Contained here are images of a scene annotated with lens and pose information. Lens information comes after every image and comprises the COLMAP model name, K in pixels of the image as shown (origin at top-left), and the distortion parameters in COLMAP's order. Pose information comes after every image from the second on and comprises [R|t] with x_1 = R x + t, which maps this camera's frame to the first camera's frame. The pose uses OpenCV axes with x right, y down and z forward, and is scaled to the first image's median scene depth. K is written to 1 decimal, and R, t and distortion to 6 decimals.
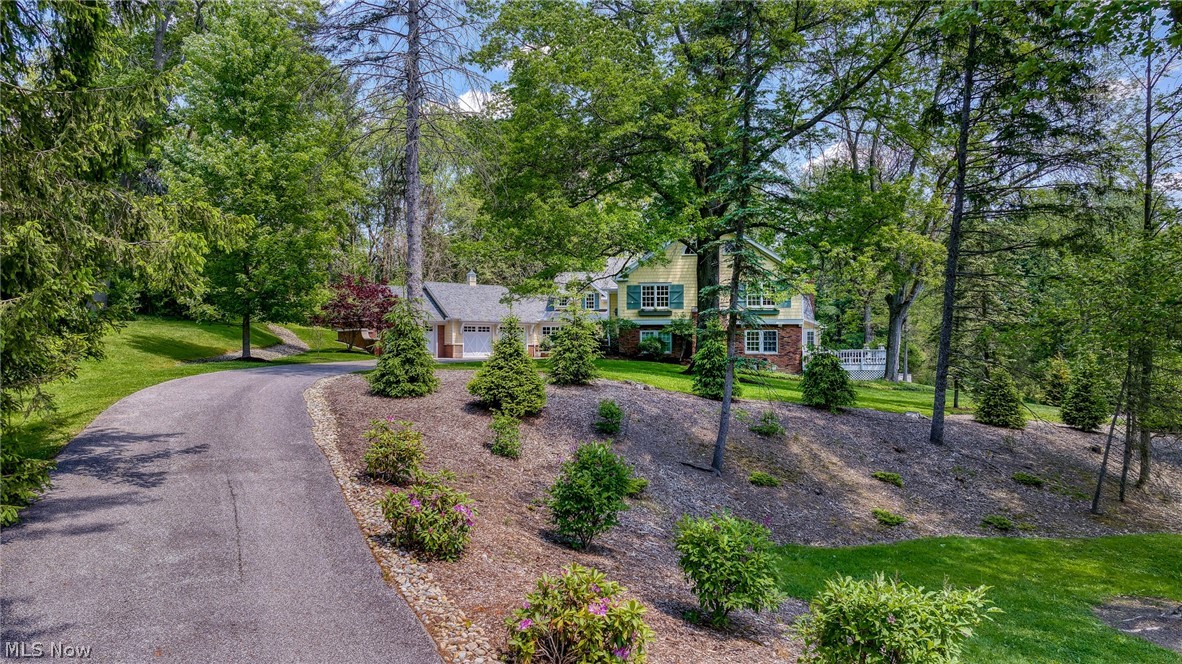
lens RADIAL K [[833.8, 0, 589.9], [0, 833.8, 336.0], [0, 0, 1]] dist [-0.000751, 0.000242]
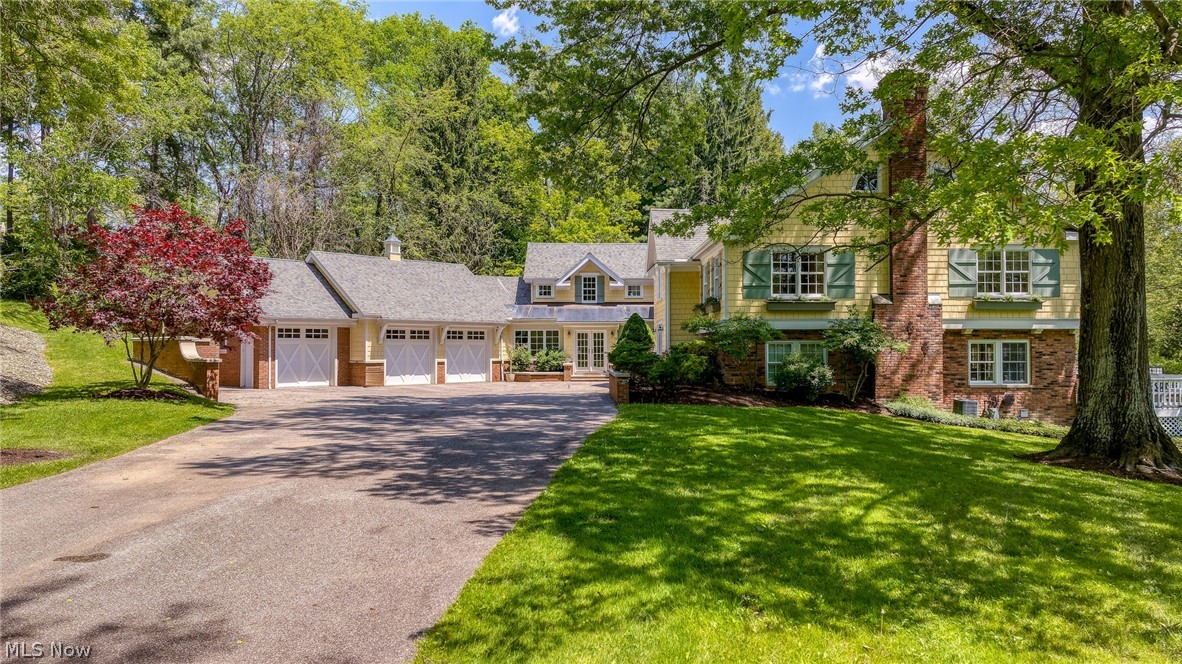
lens RADIAL K [[833.8, 0, 593.5], [0, 833.8, 332.4], [0, 0, 1]] dist [-0.000751, 0.000242]
pose [[0.988186, 0.000465, 0.153261, -0.099732], [-0.000058, 0.999996, -0.002661, -0.008586], [-0.153262, 0.002621, 0.988182, 0.428287]]
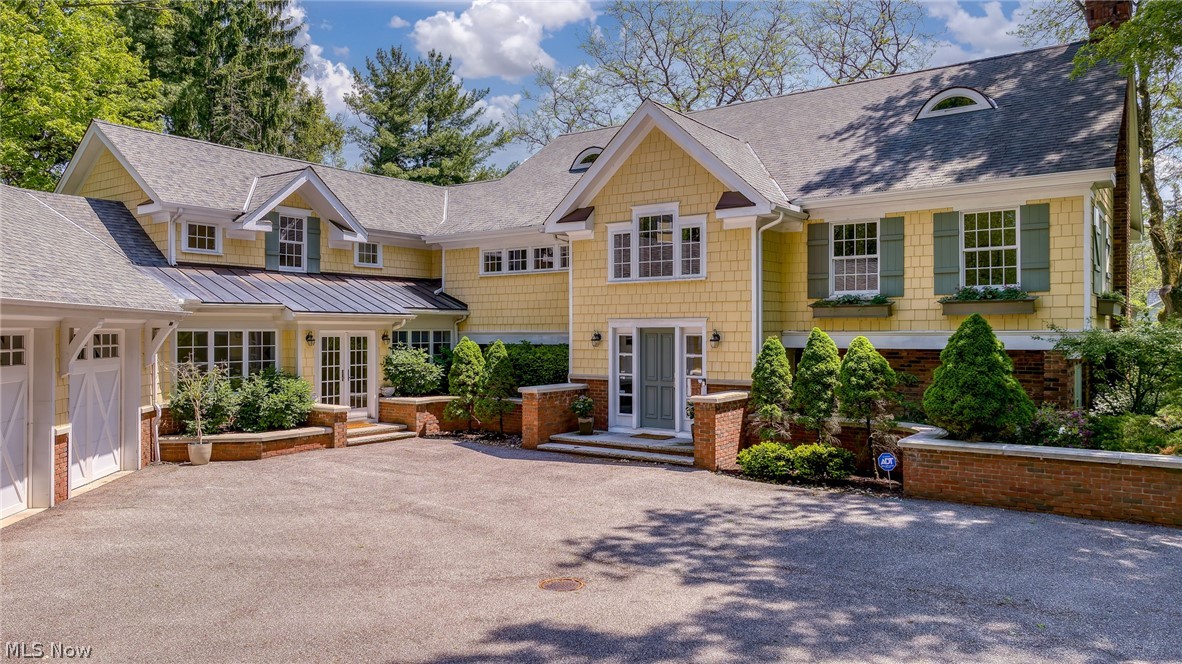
lens RADIAL K [[833.8, 0, 591.3], [0, 833.8, 329.3], [0, 0, 1]] dist [-0.000751, 0.000242]
pose [[0.463483, 0.003113, 0.886100, -0.228082], [-0.008744, 0.999961, 0.001061, -0.013569], [-0.886062, -0.008240, 0.463493, 0.842794]]
